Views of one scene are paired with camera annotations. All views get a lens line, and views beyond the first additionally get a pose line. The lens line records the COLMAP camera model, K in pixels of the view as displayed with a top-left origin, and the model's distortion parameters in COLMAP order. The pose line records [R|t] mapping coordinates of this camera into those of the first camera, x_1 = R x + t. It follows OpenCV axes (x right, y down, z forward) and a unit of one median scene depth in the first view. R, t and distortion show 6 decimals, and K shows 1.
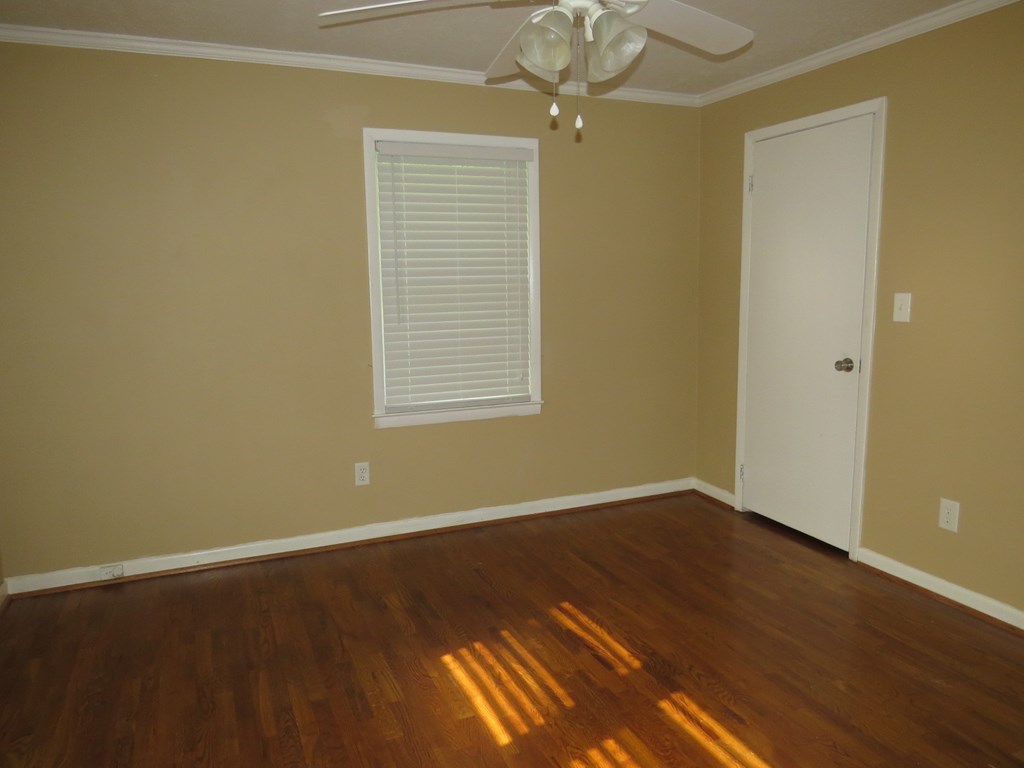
lens RADIAL K [[735.3, 0, 517.7], [0, 735.3, 383.3], [0, 0, 1]] dist [-0.018658, 0.006732]
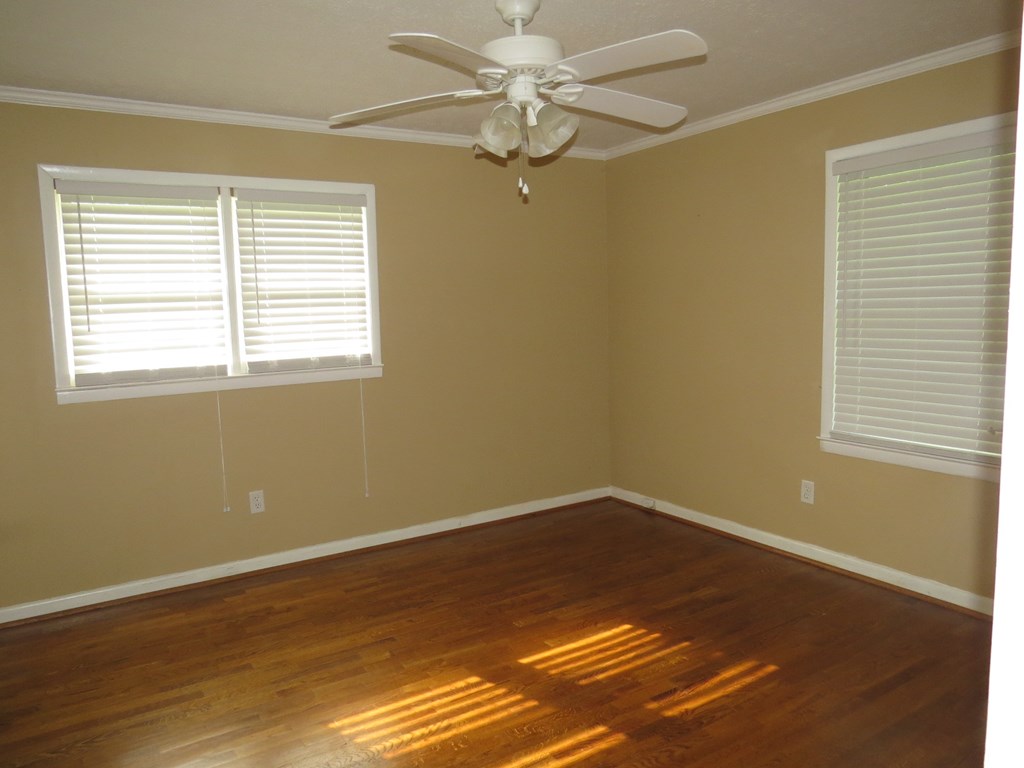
lens RADIAL K [[737.6, 0, 512.0], [0, 737.6, 384.0], [0, 0, 1]] dist [0.008320, 0.003361]
pose [[0.153525, 0.116953, -0.981199, 0.960624], [-0.116824, 0.988156, 0.099503, -0.105945], [0.981215, 0.099351, 0.165370, 0.556002]]
